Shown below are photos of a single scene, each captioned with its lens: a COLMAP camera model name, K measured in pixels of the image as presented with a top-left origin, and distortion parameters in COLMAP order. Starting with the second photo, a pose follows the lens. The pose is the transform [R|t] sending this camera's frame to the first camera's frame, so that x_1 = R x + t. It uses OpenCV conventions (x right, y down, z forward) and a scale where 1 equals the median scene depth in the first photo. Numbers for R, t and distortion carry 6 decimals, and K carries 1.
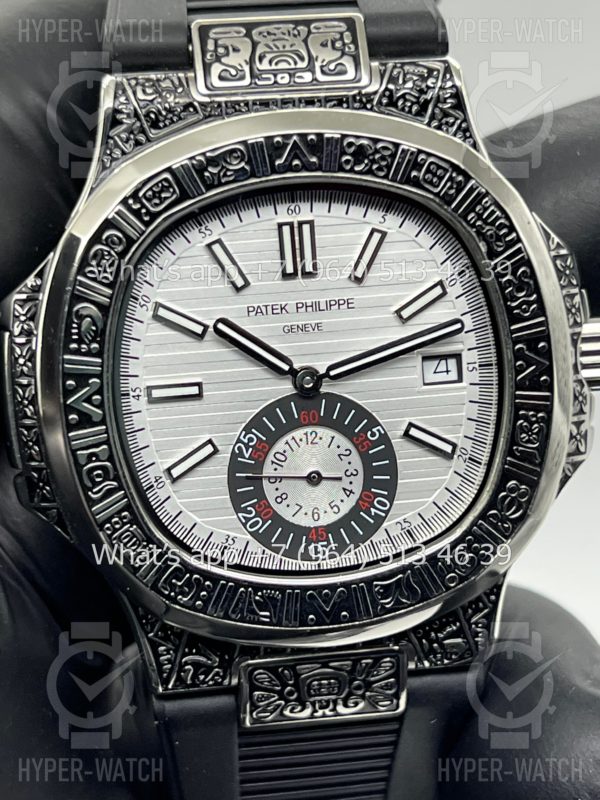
lens RADIAL K [[1877.6, 0, 300.6], [0, 1877.6, 405.1], [0, 0, 1]] dist [0.249958, 0.000000]
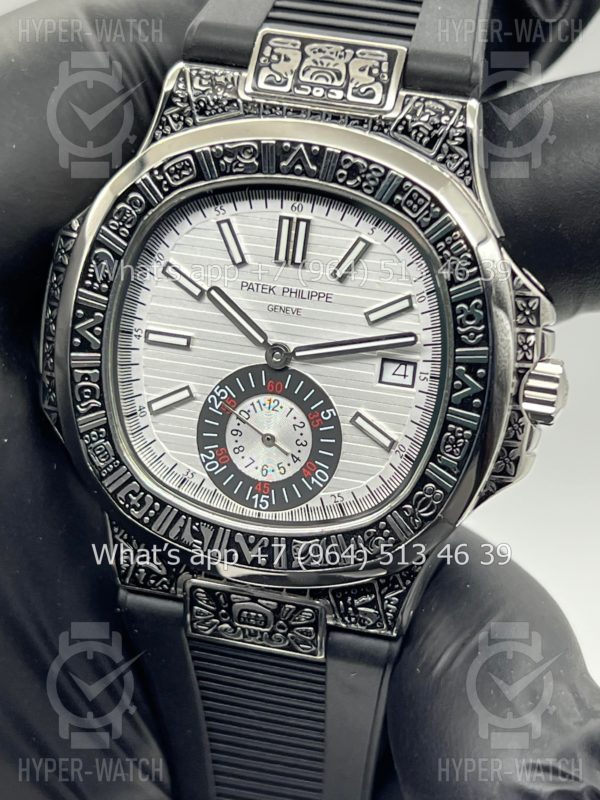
lens RADIAL K [[1877.6, 0, 301.6], [0, 1877.6, 399.6], [0, 0, 1]] dist [0.249958, 0.000000]
pose [[0.923353, 0.230761, -0.306870, 0.374803], [-0.219091, 0.973011, 0.072454, -0.072983], [0.315307, 0.000332, 0.948990, -0.084917]]
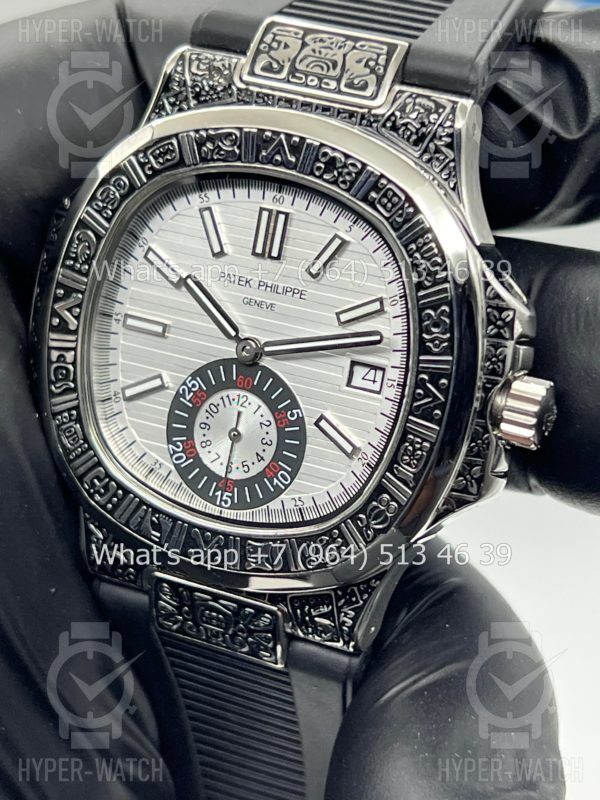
lens RADIAL K [[1877.6, 0, 294.1], [0, 1877.6, 397.6], [0, 0, 1]] dist [0.249958, 0.000000]
pose [[0.835699, 0.298690, -0.460859, 0.548256], [-0.285174, 0.953177, 0.100648, -0.105993], [0.469343, 0.047314, 0.881748, 0.029051]]
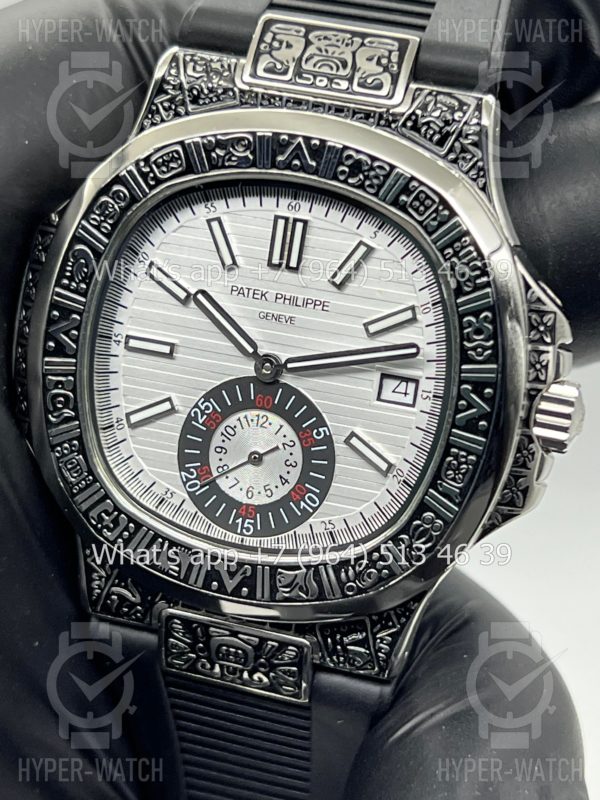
lens RADIAL K [[1877.6, 0, 302.2], [0, 1877.6, 398.4], [0, 0, 1]] dist [0.249958, 0.000000]
pose [[0.909311, 0.254796, -0.328986, 0.371049], [-0.249855, 0.966546, 0.057985, -0.061796], [0.332755, 0.029472, 0.942553, 0.014470]]
